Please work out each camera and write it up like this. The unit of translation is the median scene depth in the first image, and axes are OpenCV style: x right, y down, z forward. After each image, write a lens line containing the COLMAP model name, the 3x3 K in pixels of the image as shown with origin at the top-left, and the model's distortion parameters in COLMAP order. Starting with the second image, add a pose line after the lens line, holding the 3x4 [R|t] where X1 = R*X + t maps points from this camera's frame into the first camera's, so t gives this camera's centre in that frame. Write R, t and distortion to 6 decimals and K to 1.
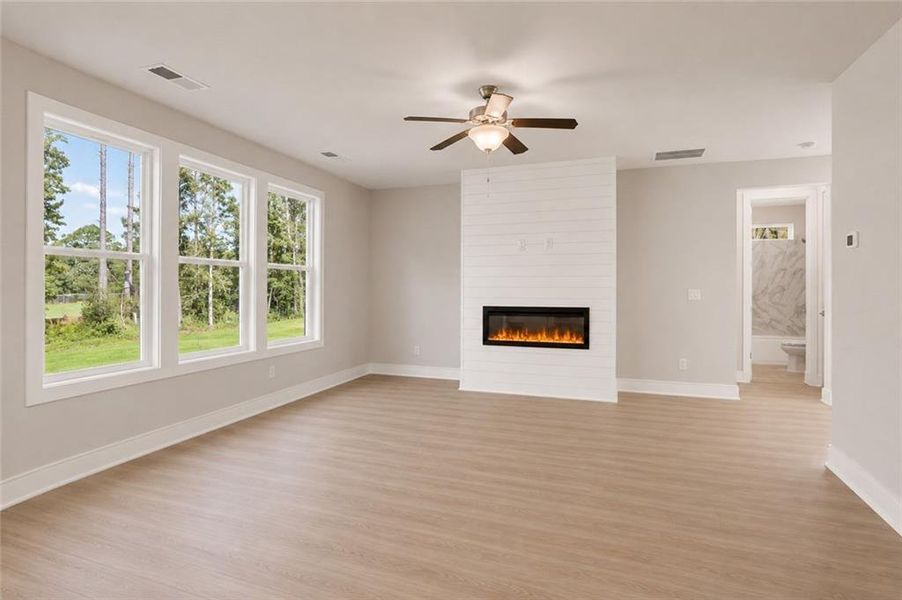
lens RADIAL K [[483.3, 0, 451.9], [0, 483.3, 281.7], [0, 0, 1]] dist [-0.002078, 0.000081]
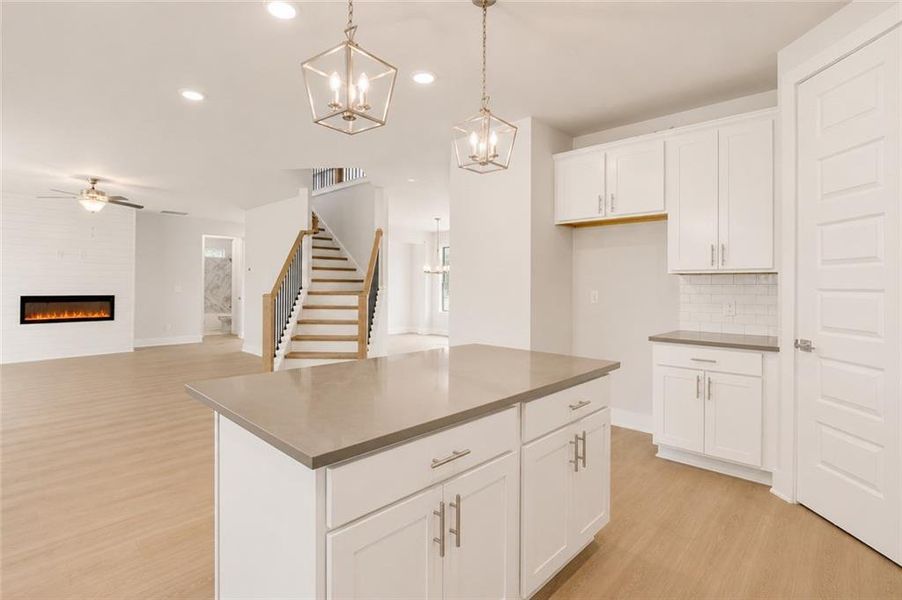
lens RADIAL K [[439.7, 0, 453.9], [0, 439.7, 292.2], [0, 0, 1]] dist [-0.001518, -0.000047]
pose [[0.444399, -0.003038, 0.895824, -0.502457], [-0.014501, 0.999839, 0.010584, 0.009517], [-0.895712, -0.017694, 0.444283, -0.647841]]
